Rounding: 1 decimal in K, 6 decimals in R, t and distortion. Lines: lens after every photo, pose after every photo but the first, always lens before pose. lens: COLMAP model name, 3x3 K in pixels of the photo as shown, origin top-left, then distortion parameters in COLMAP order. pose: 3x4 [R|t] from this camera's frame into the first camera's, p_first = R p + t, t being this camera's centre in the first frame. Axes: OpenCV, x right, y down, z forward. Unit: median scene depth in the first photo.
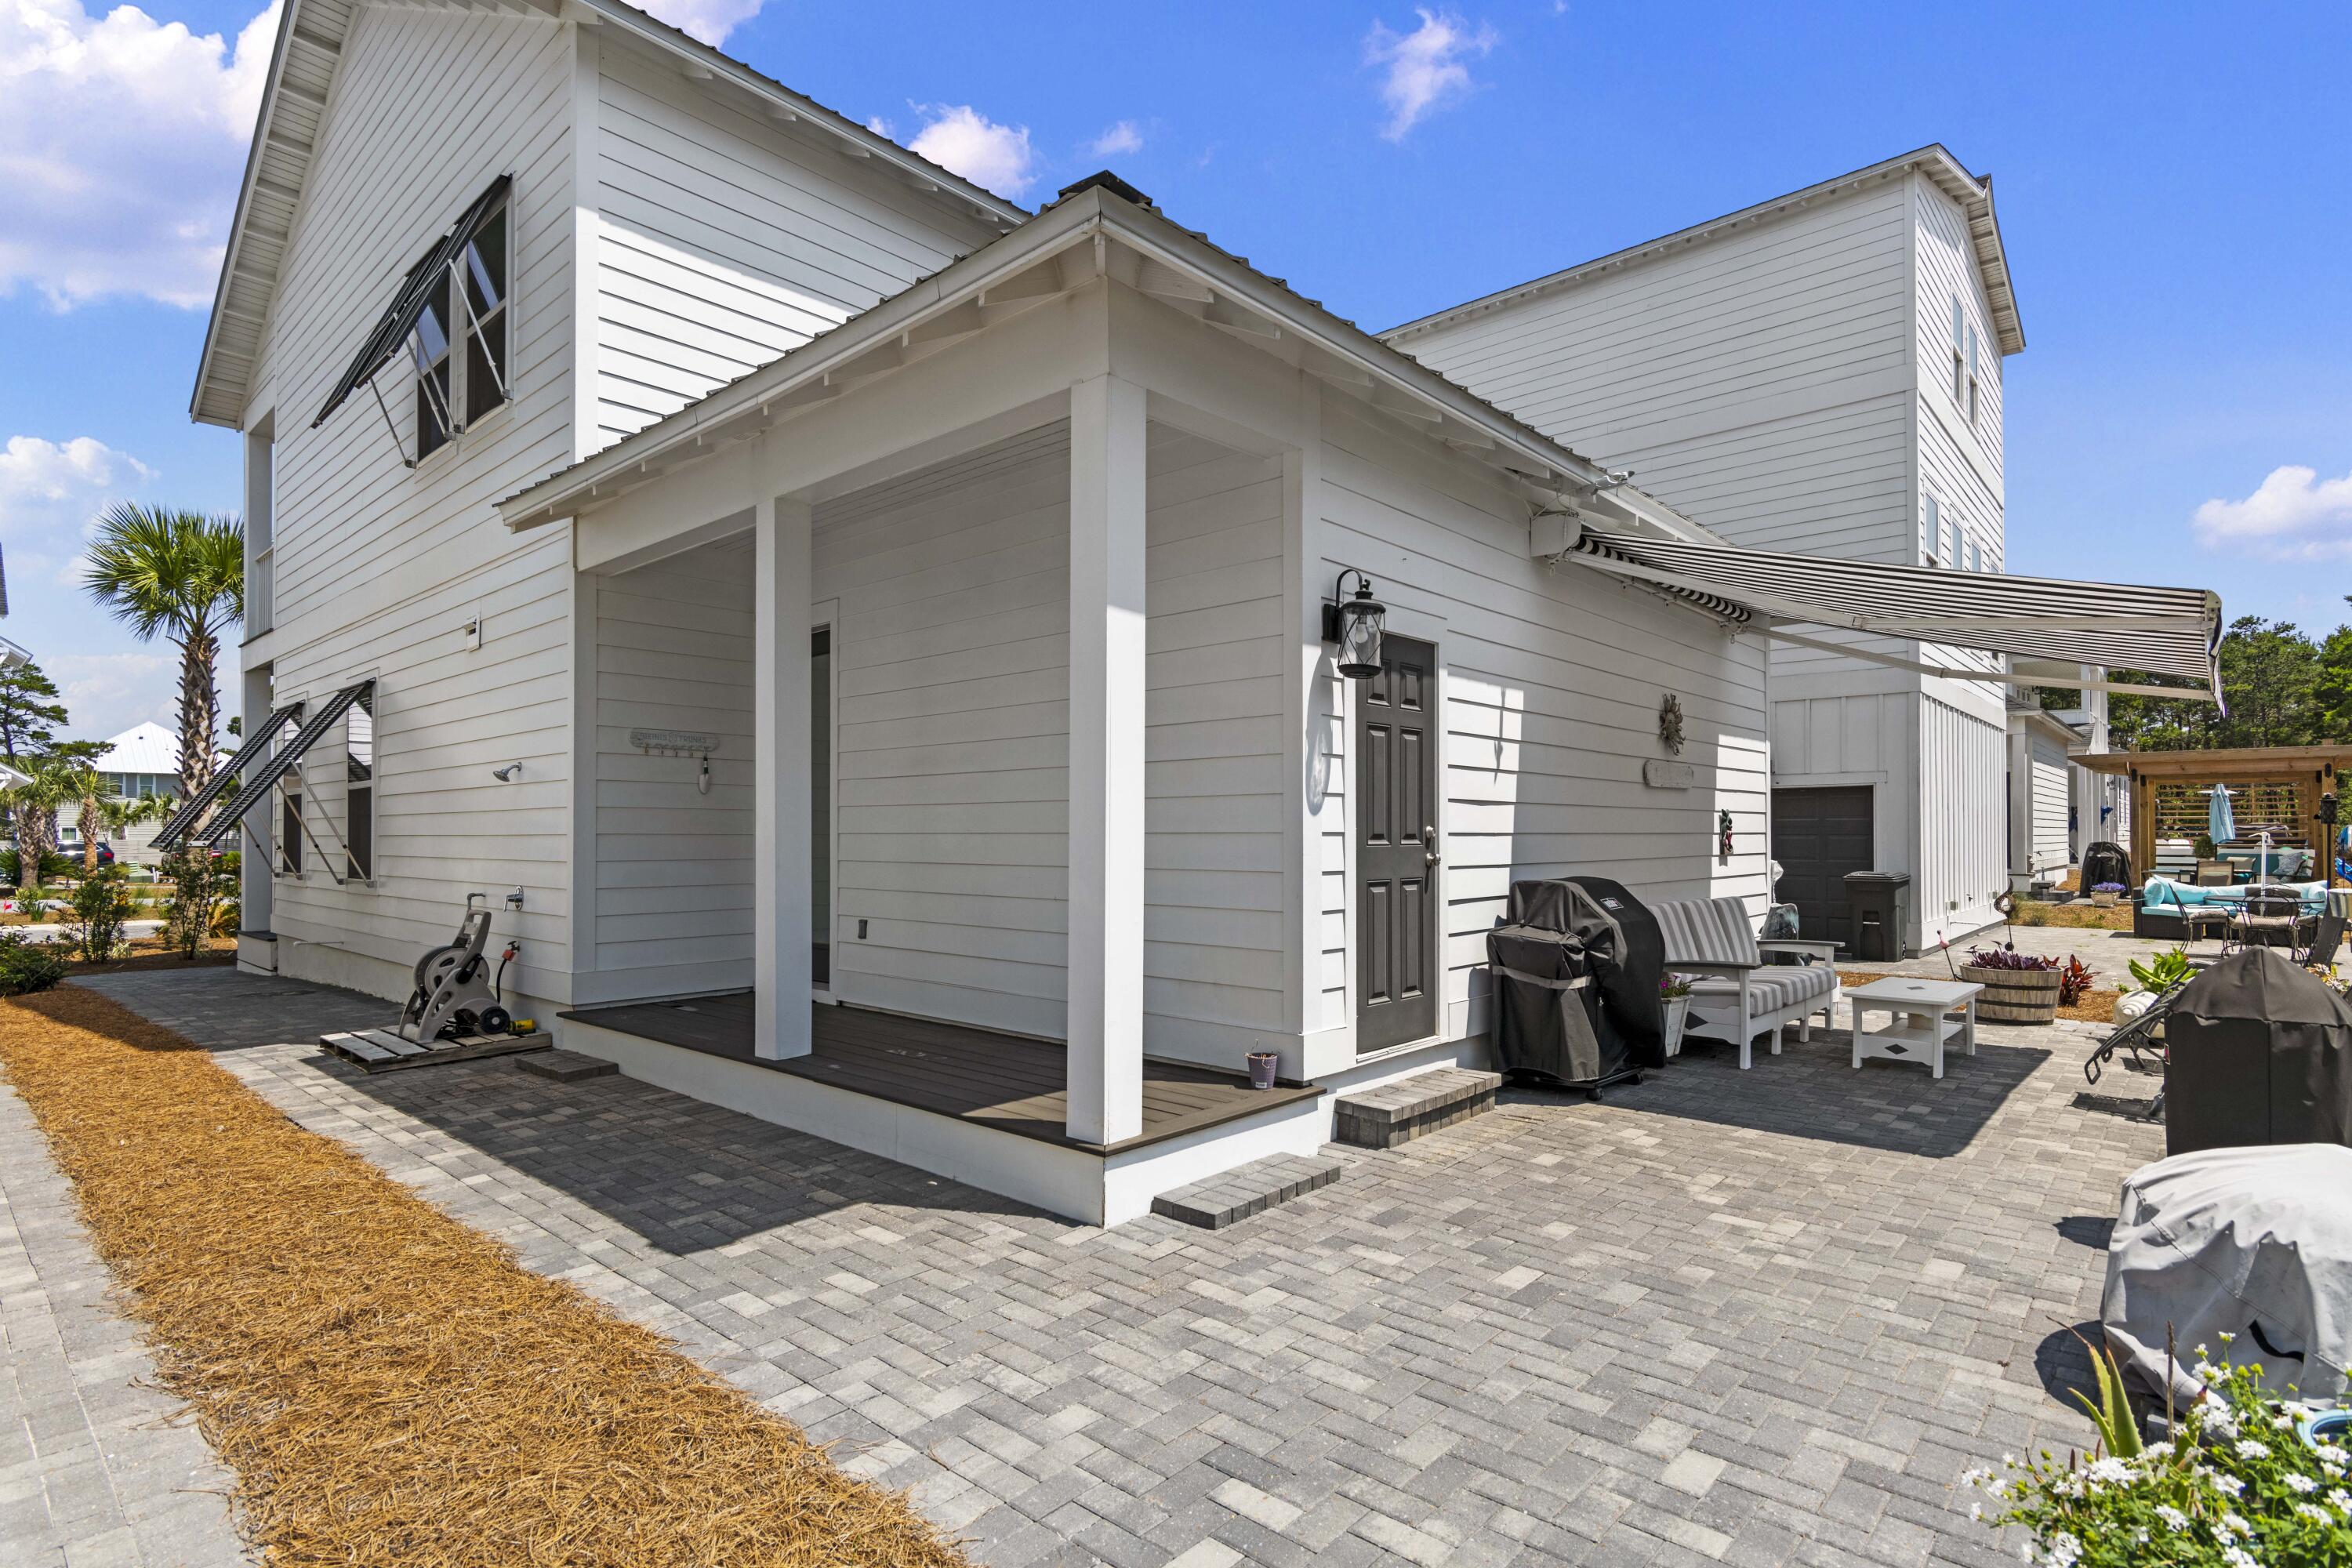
lens RADIAL K [[1157.8, 0, 1195.8], [0, 1157.8, 811.2], [0, 0, 1]] dist [0.004113, 0.000715]
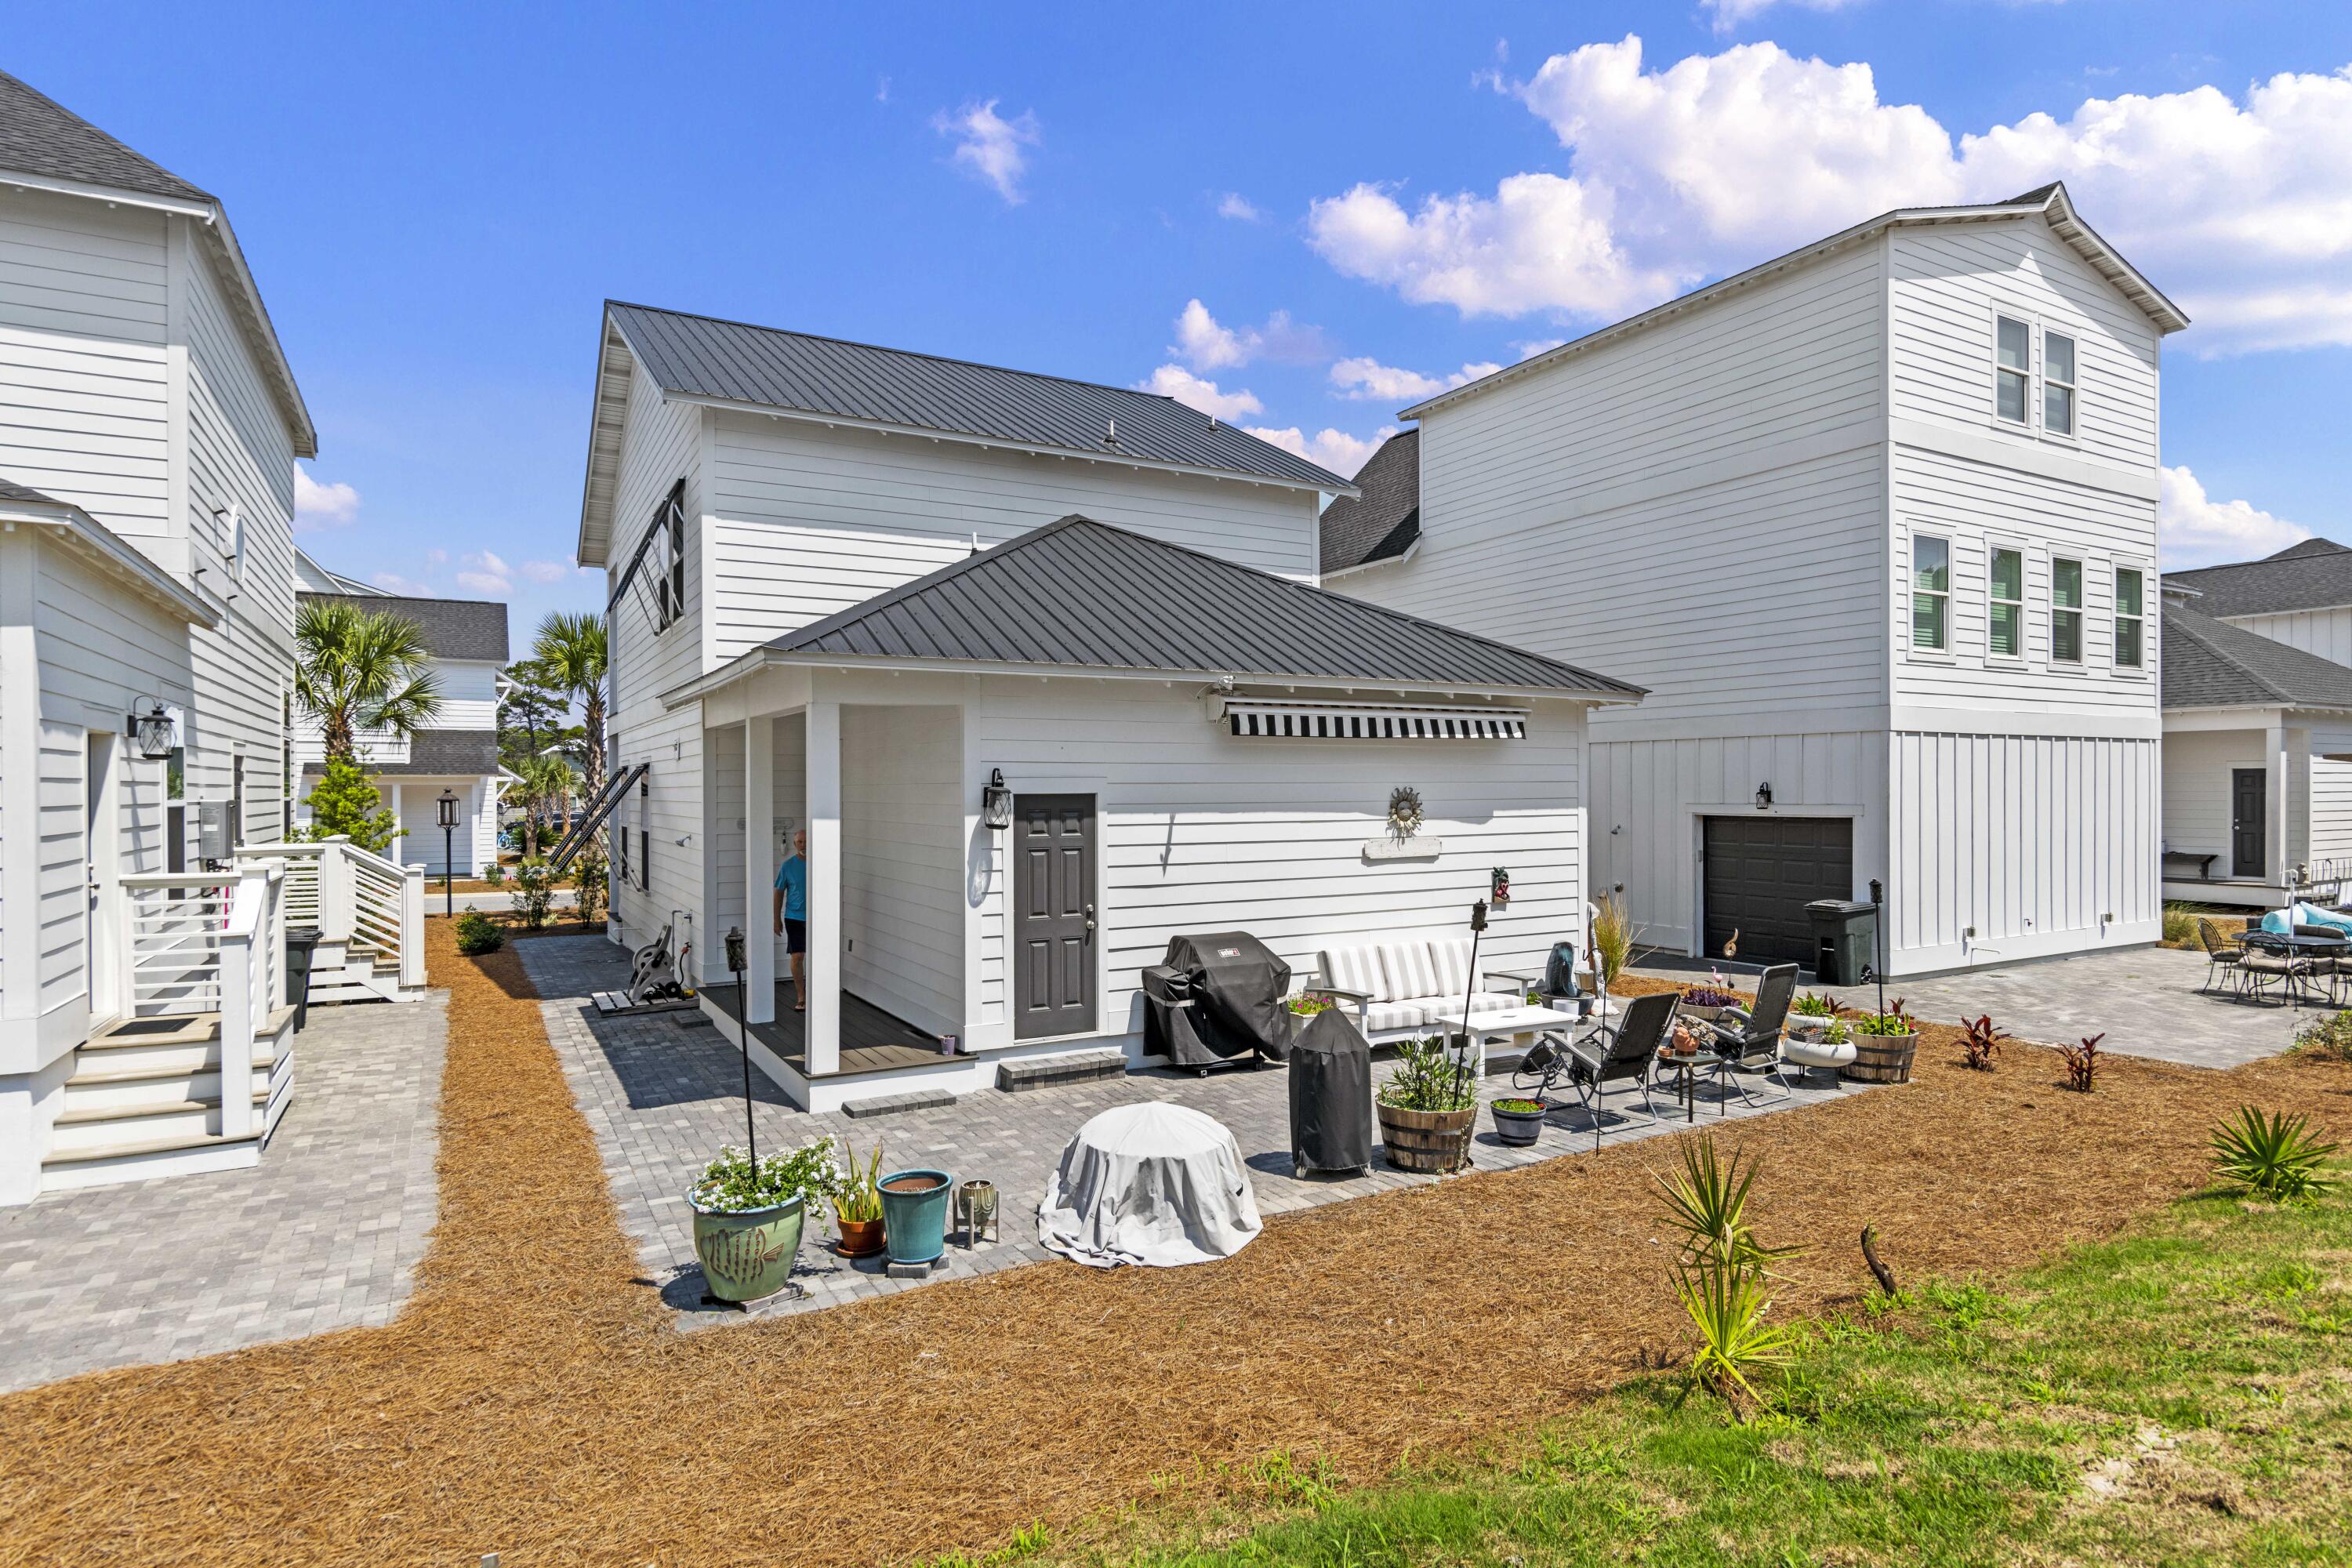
lens RADIAL K [[1213.5, 0, 1176.0], [0, 1213.5, 784.0], [0, 0, 1]] dist [-0.003580, 0.000147]
pose [[0.951277, -0.004755, -0.308300, 0.820314], [0.008789, 0.999893, 0.011696, -0.171560], [0.308211, -0.013836, 0.951217, -0.584594]]
